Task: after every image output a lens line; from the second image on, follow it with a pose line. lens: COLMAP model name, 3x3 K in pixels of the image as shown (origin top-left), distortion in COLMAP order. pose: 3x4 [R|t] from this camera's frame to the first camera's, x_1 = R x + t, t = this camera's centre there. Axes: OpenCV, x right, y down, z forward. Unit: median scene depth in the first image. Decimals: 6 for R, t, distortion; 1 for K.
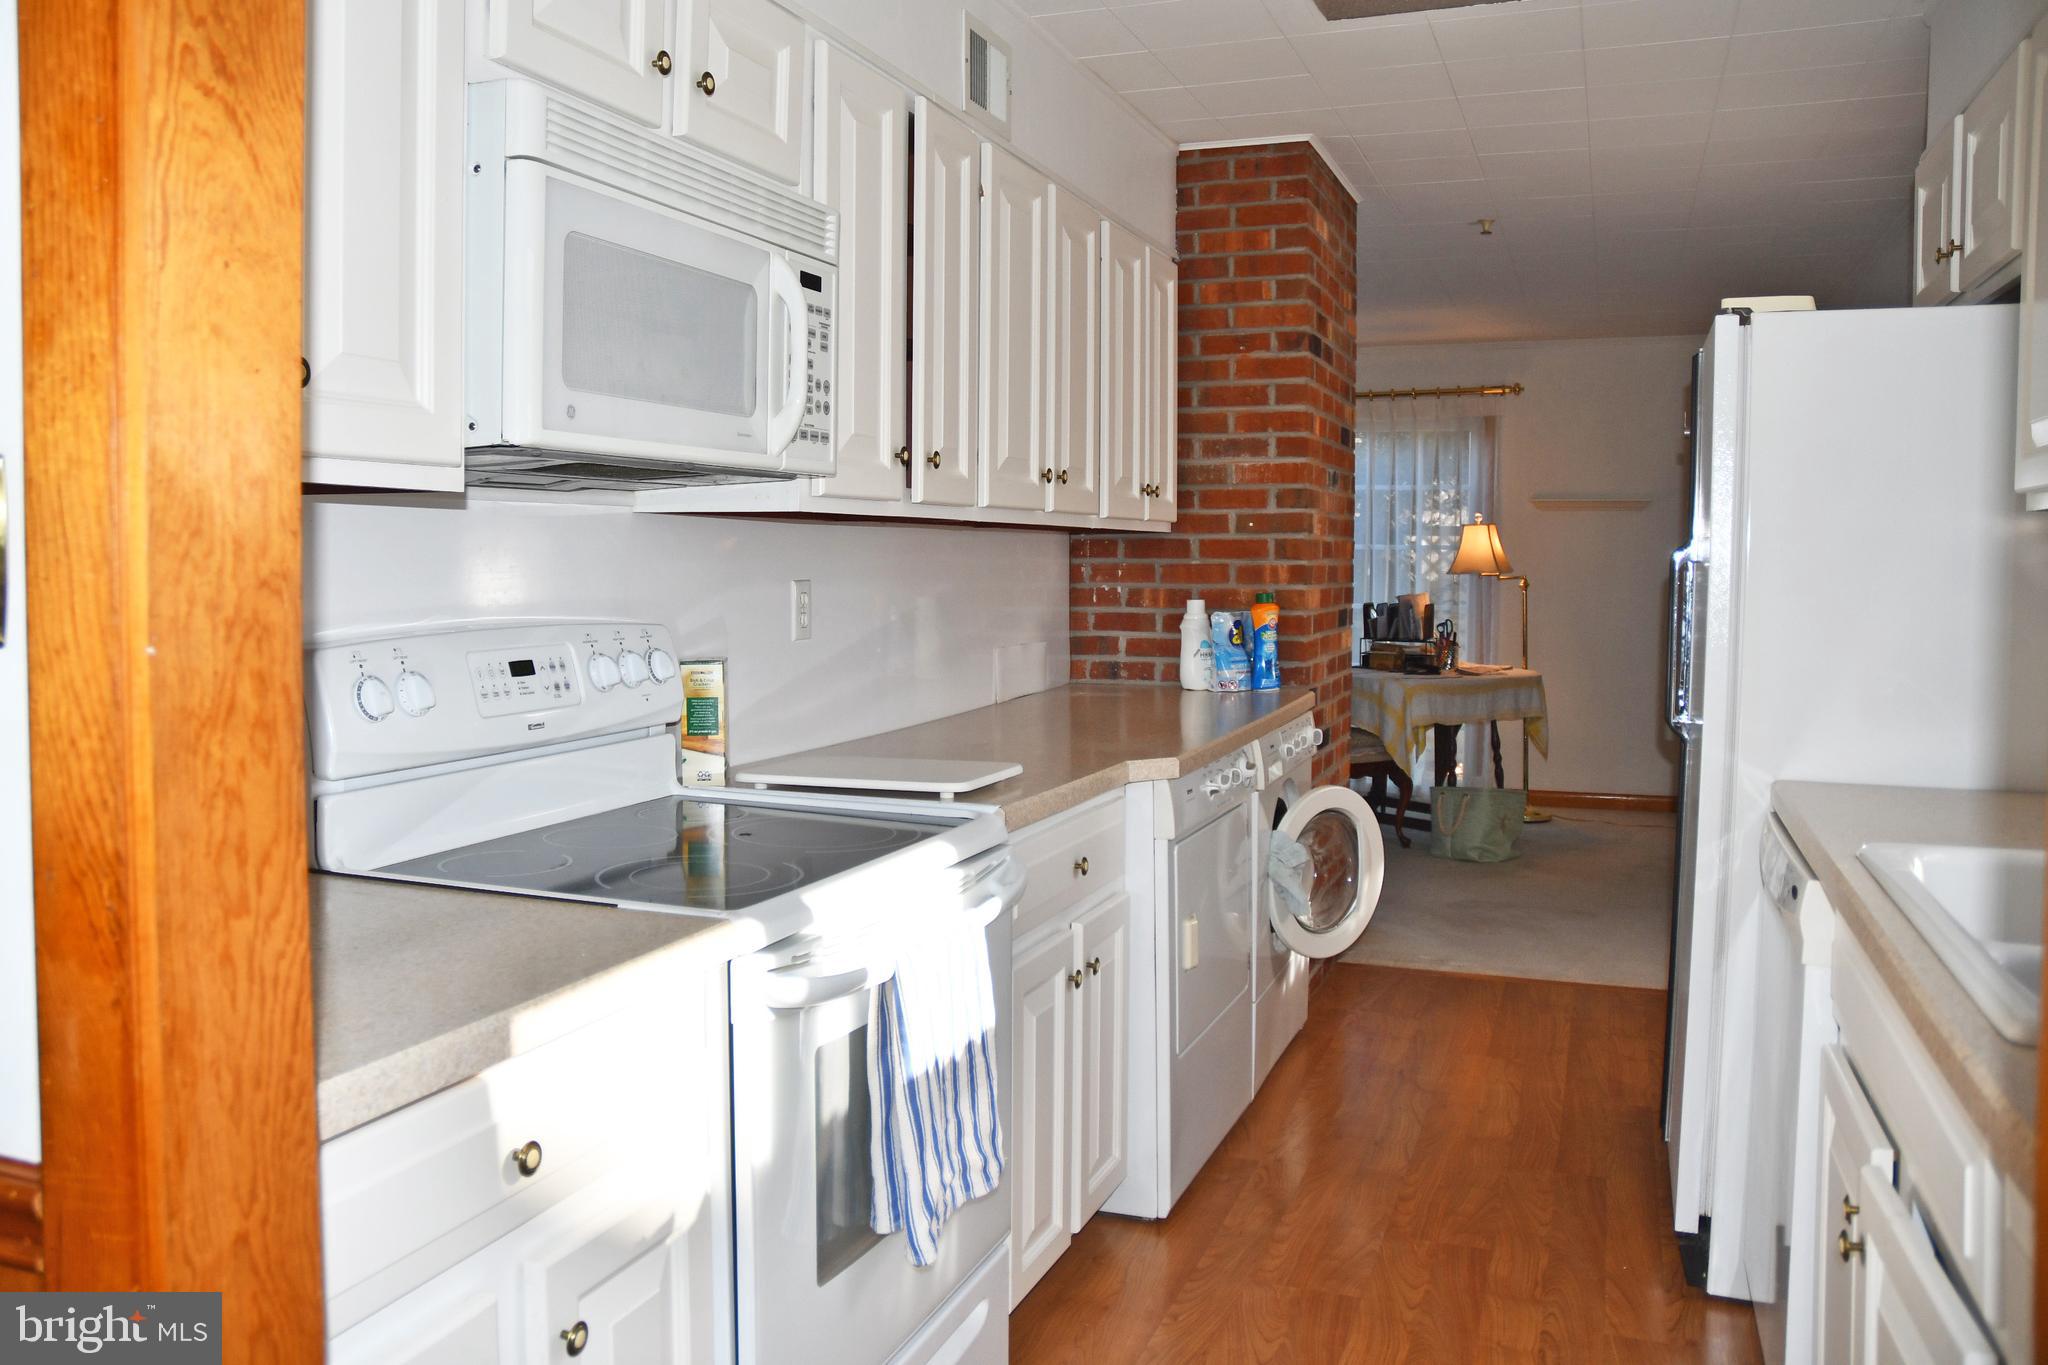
lens RADIAL K [[1615.8, 0, 1007.2], [0, 1615.8, 666.0], [0, 0, 1]] dist [-0.044616, 0.003940]
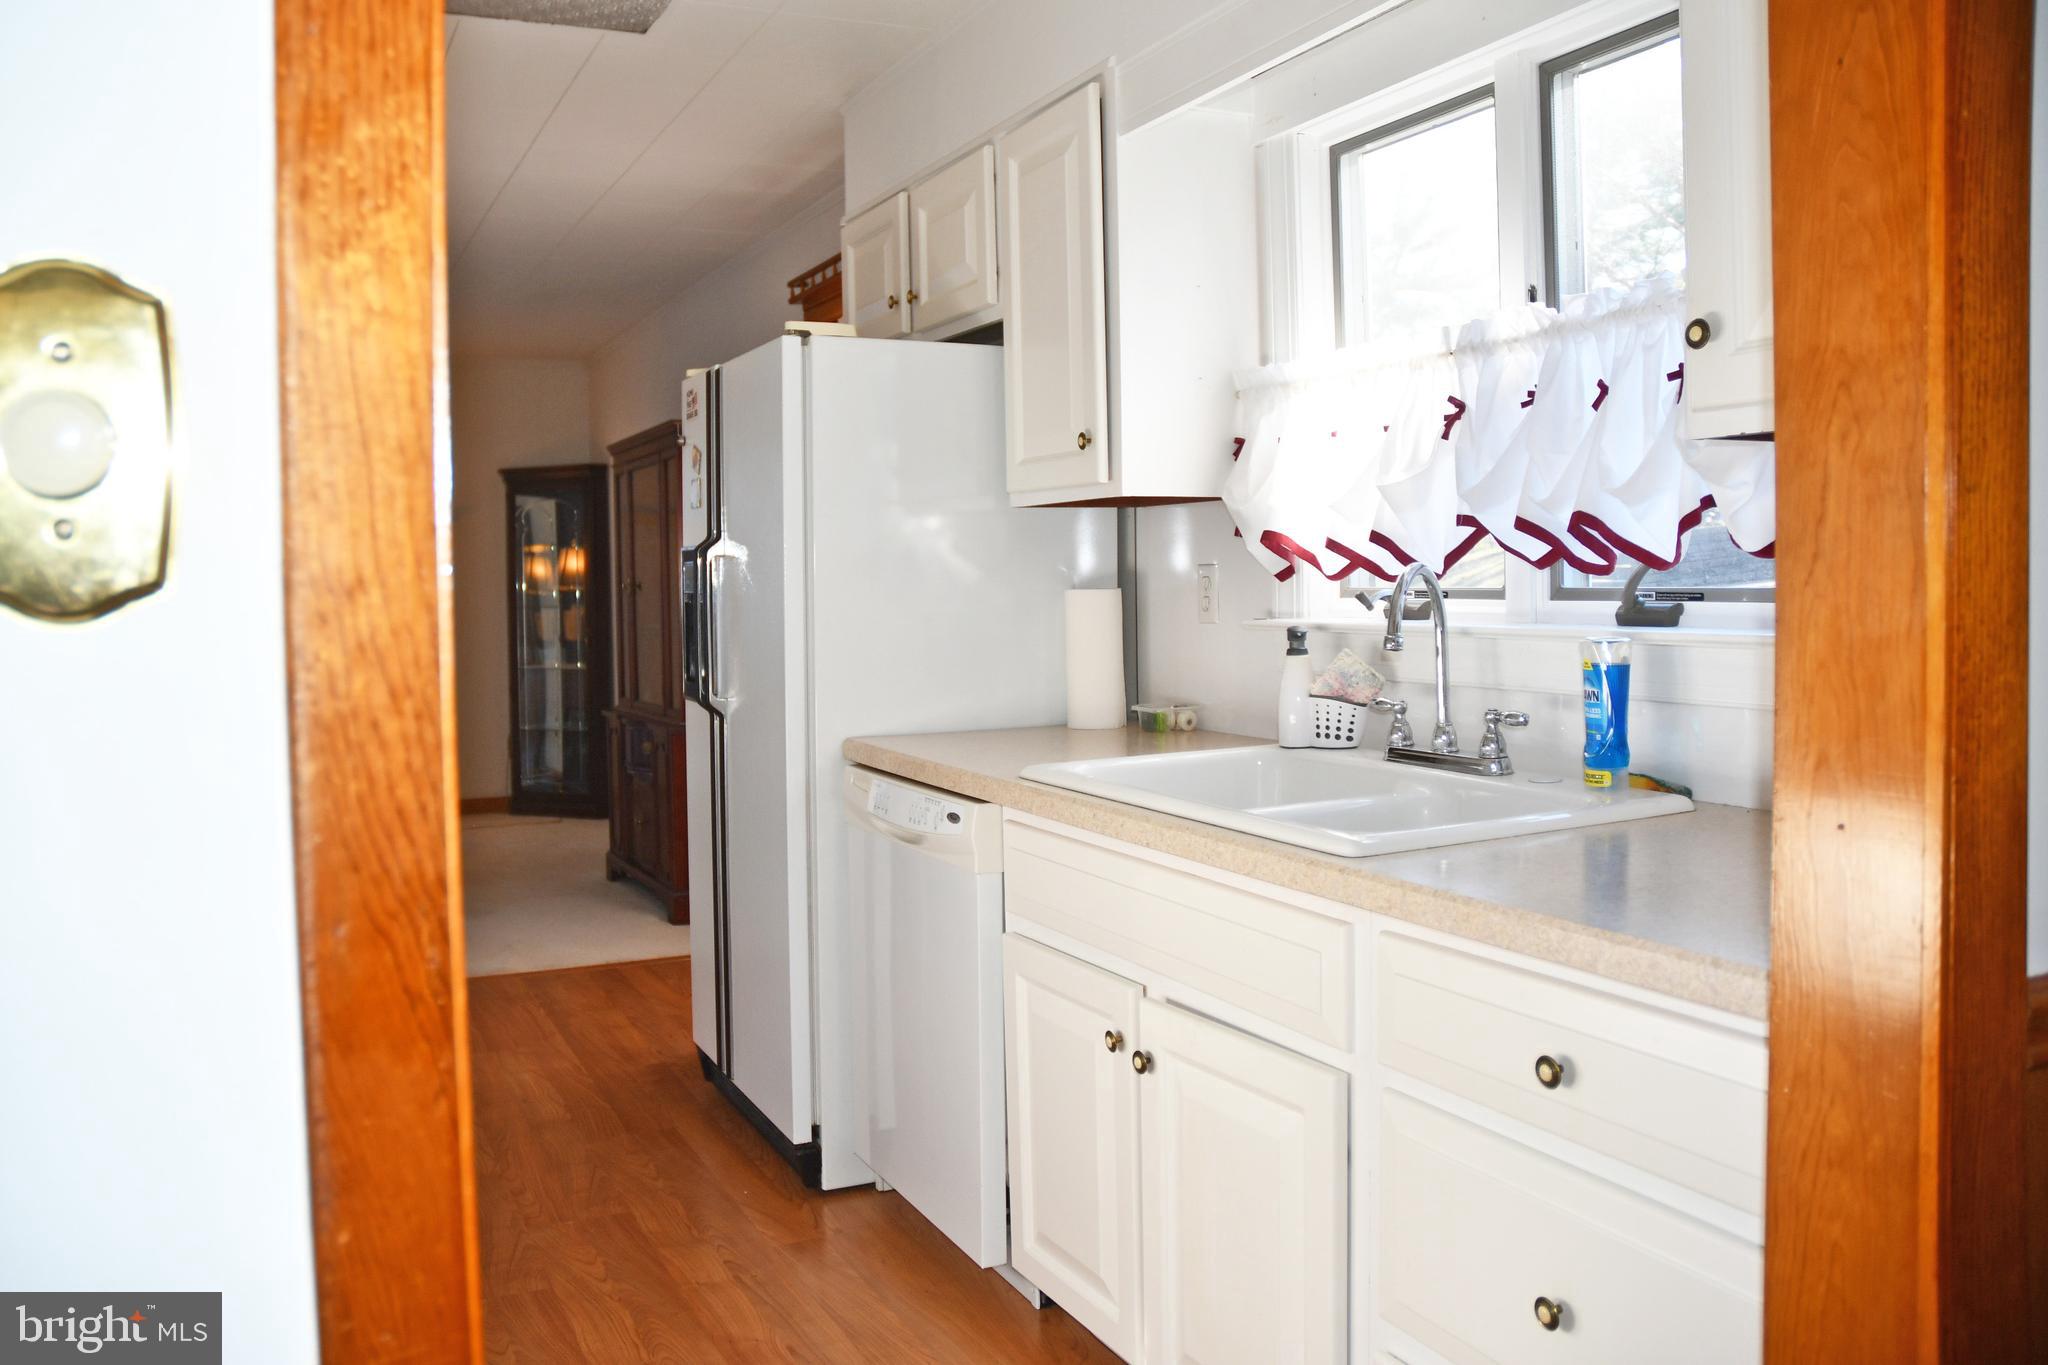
lens RADIAL K [[1615.9, 0, 973.7], [0, 1615.9, 675.2], [0, 0, 1]] dist [-0.171990, 0.168598]
pose [[0.697990, -0.061214, 0.713486, -0.888389], [0.068300, 0.997488, 0.018763, 0.031267], [-0.712843, 0.035635, 0.700418, 0.344743]]
